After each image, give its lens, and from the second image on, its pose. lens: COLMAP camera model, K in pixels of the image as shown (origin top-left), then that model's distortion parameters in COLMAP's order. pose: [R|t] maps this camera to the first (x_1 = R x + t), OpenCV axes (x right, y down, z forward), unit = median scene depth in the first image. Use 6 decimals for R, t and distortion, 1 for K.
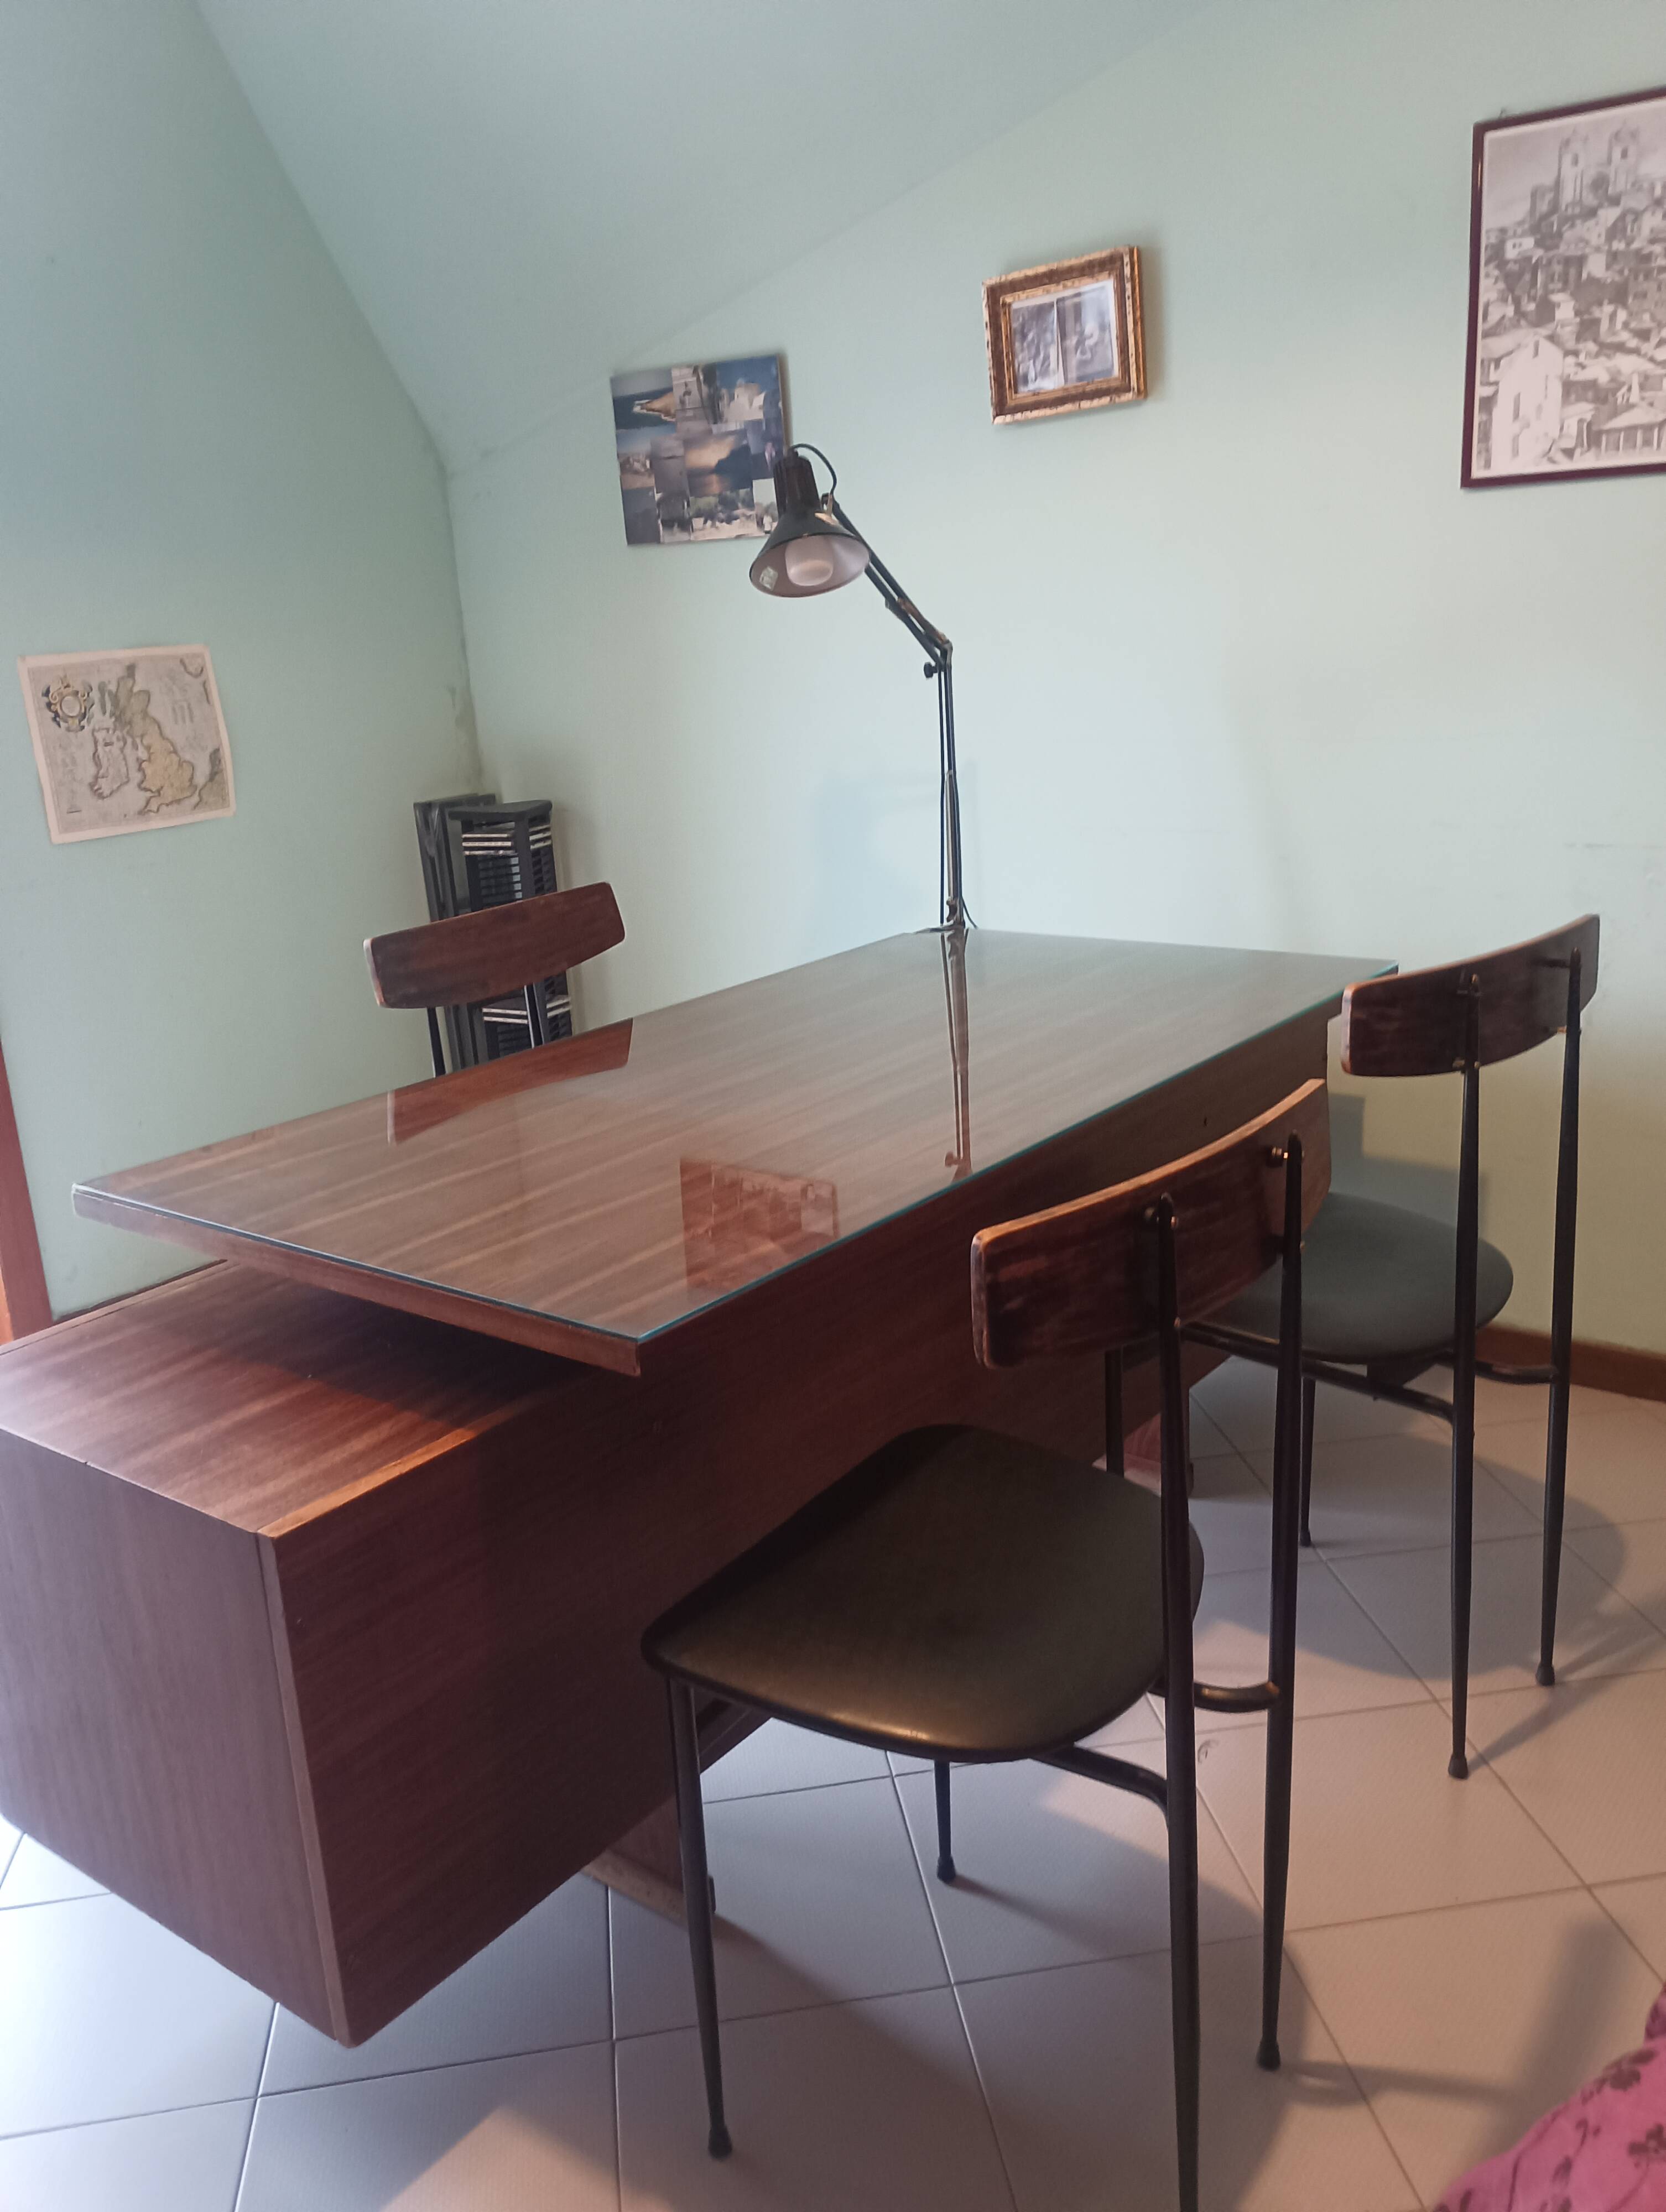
lens RADIAL K [[1861.1, 0, 854.2], [0, 1861.1, 1109.4], [0, 0, 1]] dist [0.050208, -0.000408]
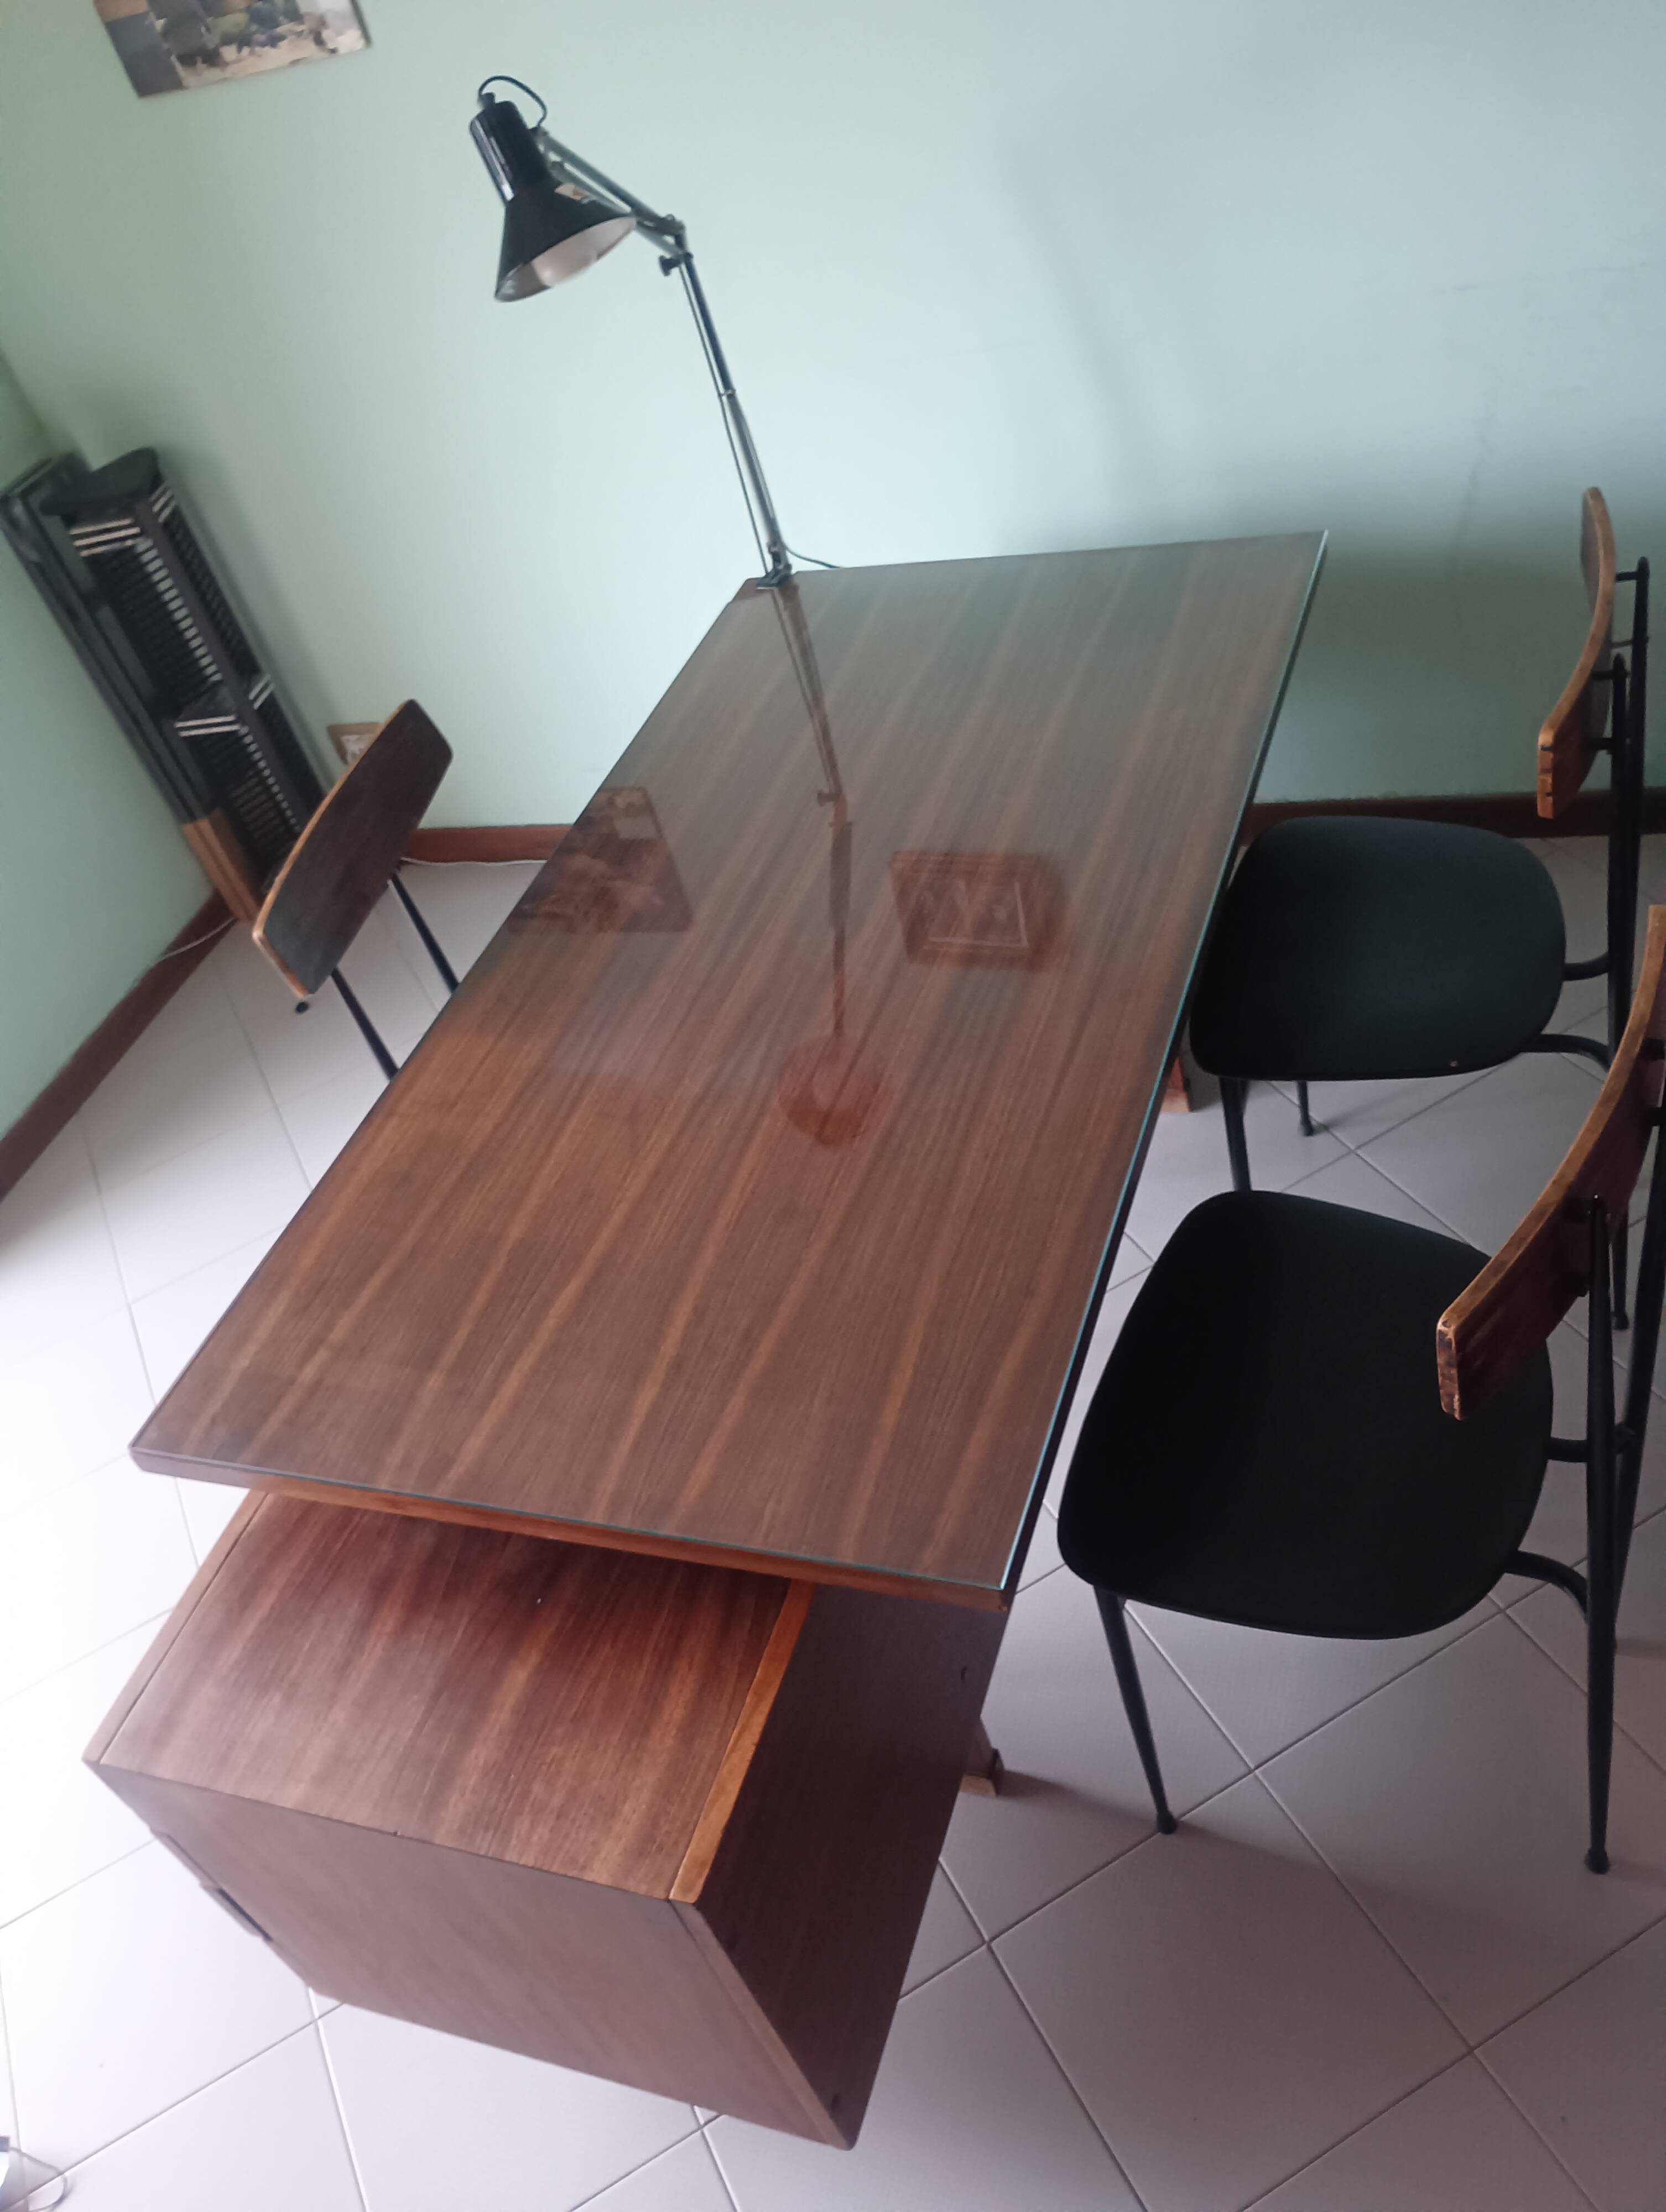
lens RADIAL K [[1946.6, 0, 879.3], [0, 1946.6, 1097.7], [0, 0, 1]] dist [0.079659, -0.113237]
pose [[0.932822, -0.338194, 0.124366, -0.083167], [0.266369, 0.879628, 0.394084, -0.194036], [-0.242673, -0.334483, 0.910621, 0.084840]]
